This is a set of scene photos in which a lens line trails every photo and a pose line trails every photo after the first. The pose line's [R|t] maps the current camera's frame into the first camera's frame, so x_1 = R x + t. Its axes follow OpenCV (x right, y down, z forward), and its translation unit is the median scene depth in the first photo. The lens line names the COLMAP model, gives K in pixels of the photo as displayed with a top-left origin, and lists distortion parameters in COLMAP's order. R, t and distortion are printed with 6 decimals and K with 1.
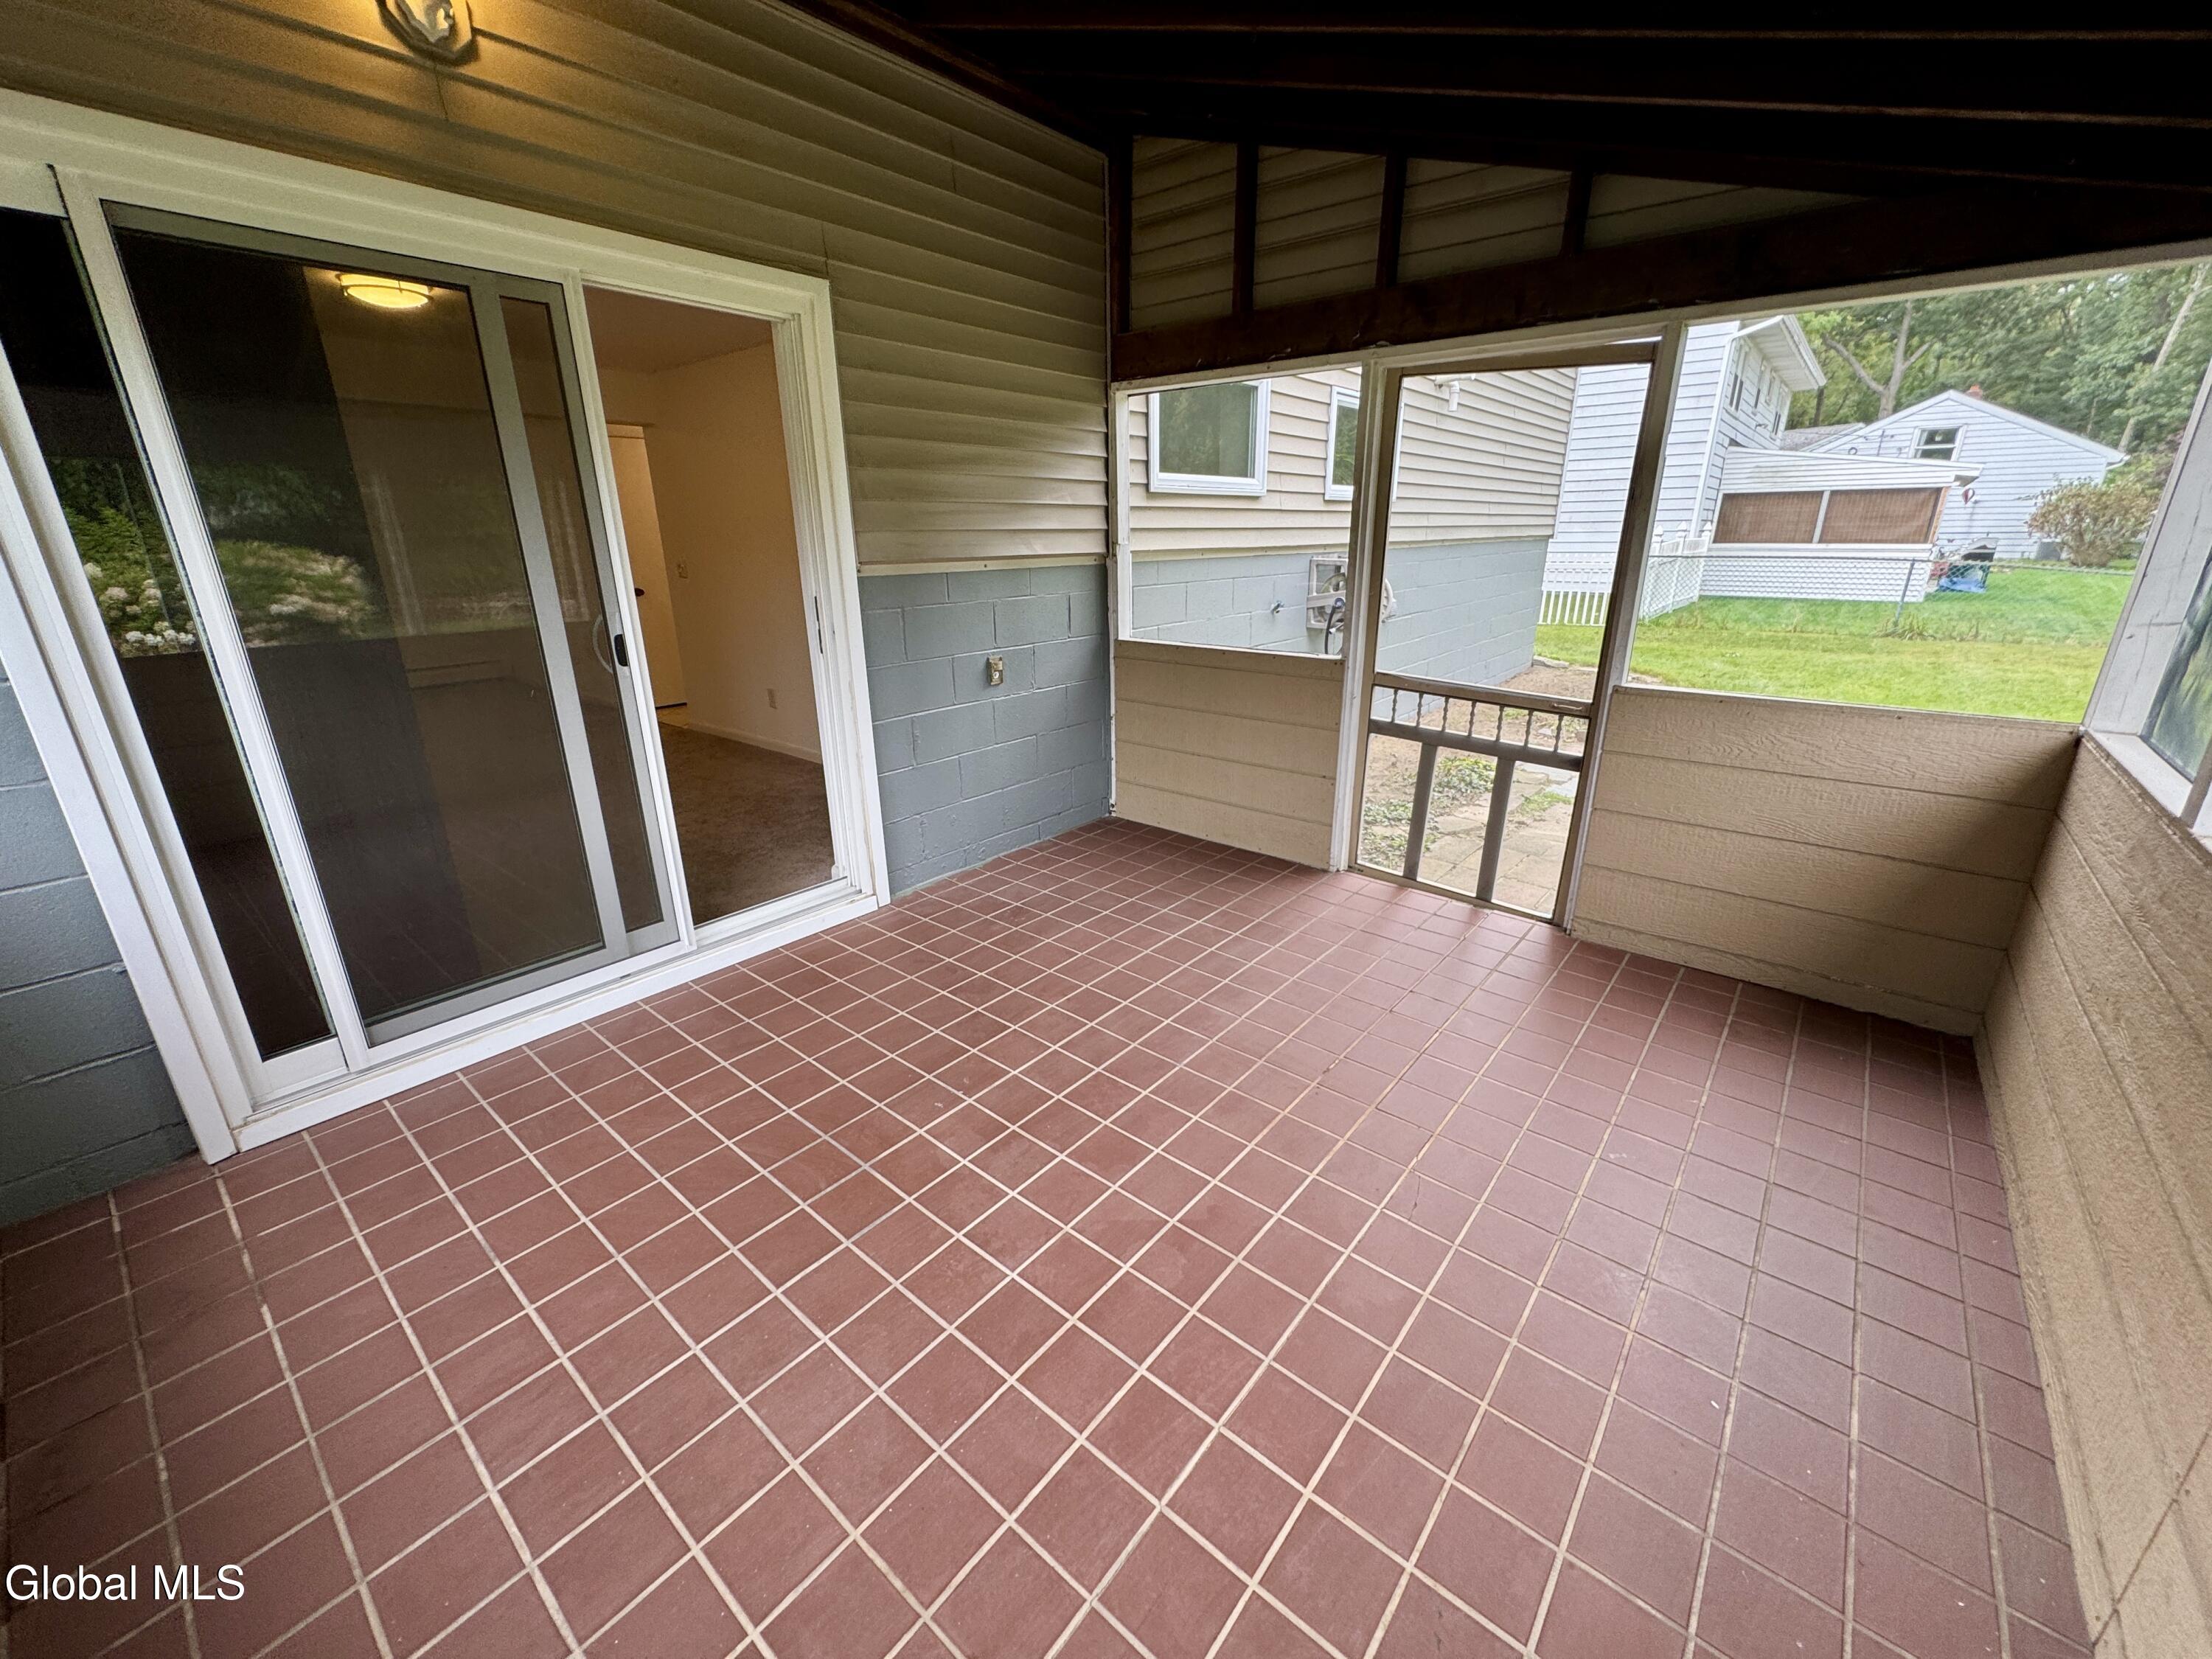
lens RADIAL K [[884.0, 0, 1110.5], [0, 884.0, 822.7], [0, 0, 1]] dist [0.000128, 0.000480]
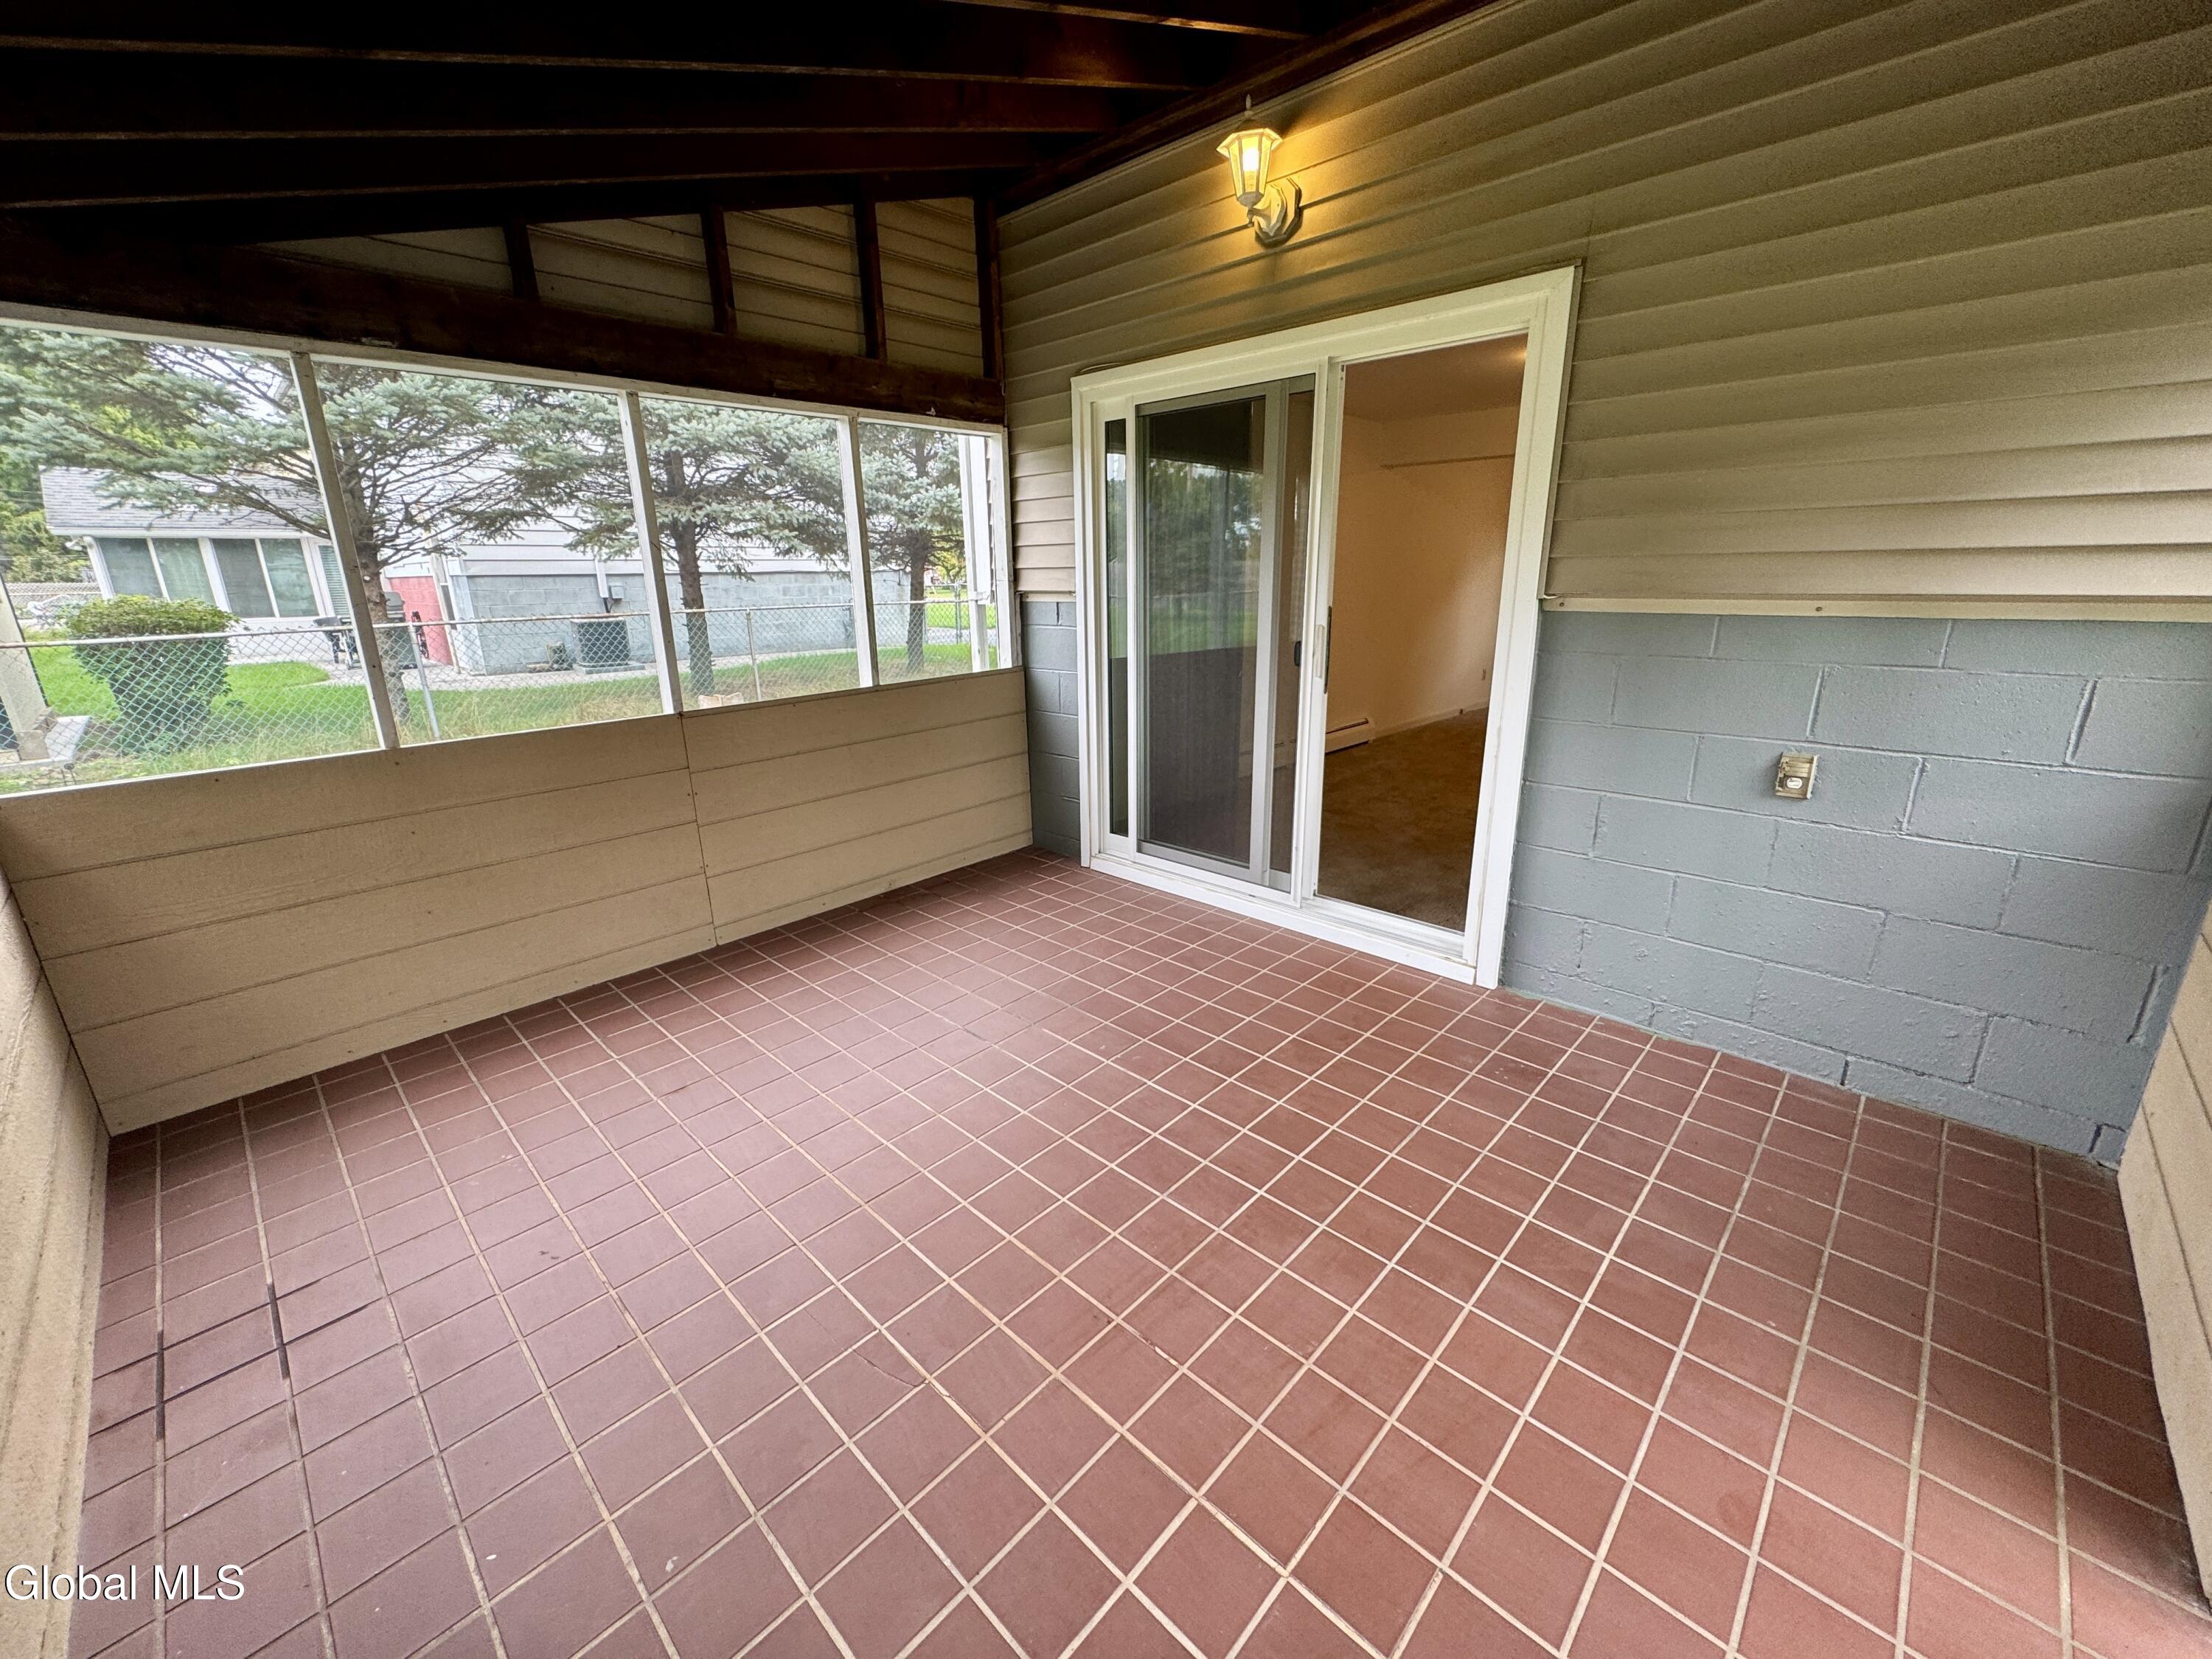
lens RADIAL K [[884.0, 0, 1111.8], [0, 884.0, 829.2], [0, 0, 1]] dist [0.000128, 0.000480]
pose [[-0.070280, 0.288065, -0.955028, 0.652018], [-0.299007, 0.907290, 0.295670, -0.228308], [0.951659, 0.306340, 0.022369, 0.689997]]
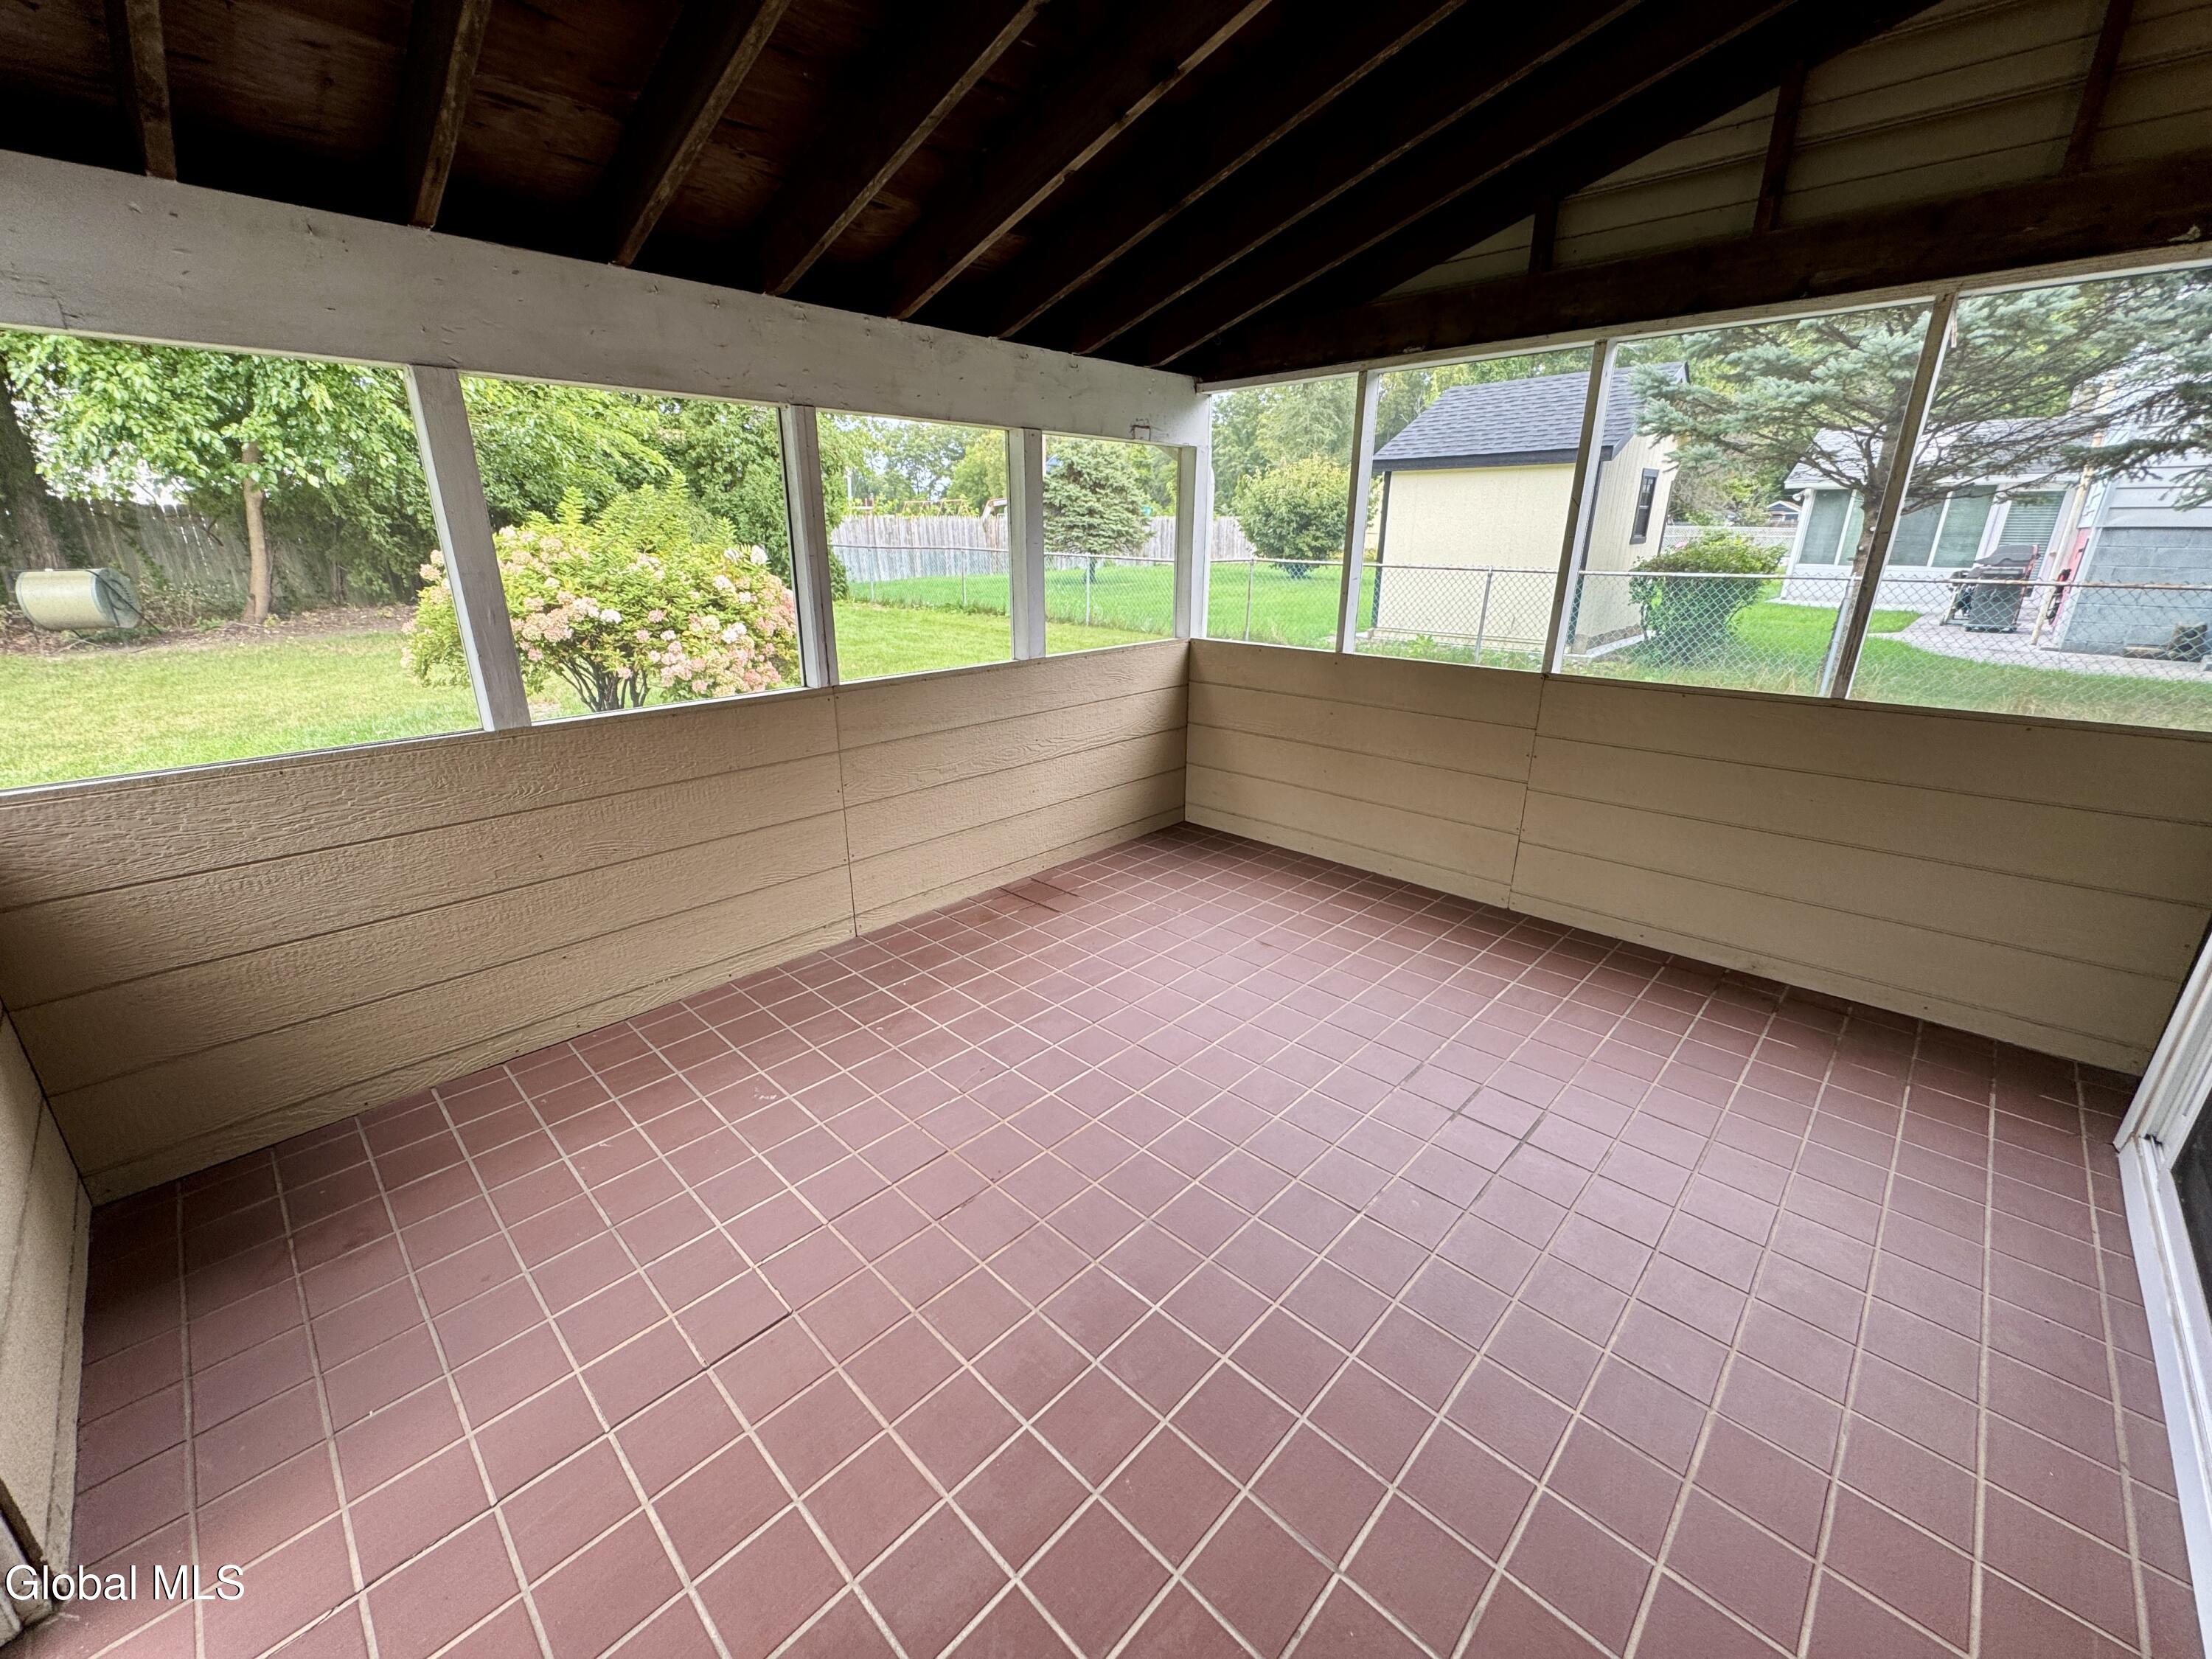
lens RADIAL K [[884.0, 0, 1107.5], [0, 884.0, 833.3], [0, 0, 1]] dist [0.000128, 0.000480]
pose [[-0.996862, -0.023249, 0.075672, 0.060460], [0.027503, 0.794645, 0.606451, -0.390139], [-0.074232, 0.606629, -0.791512, 1.170988]]
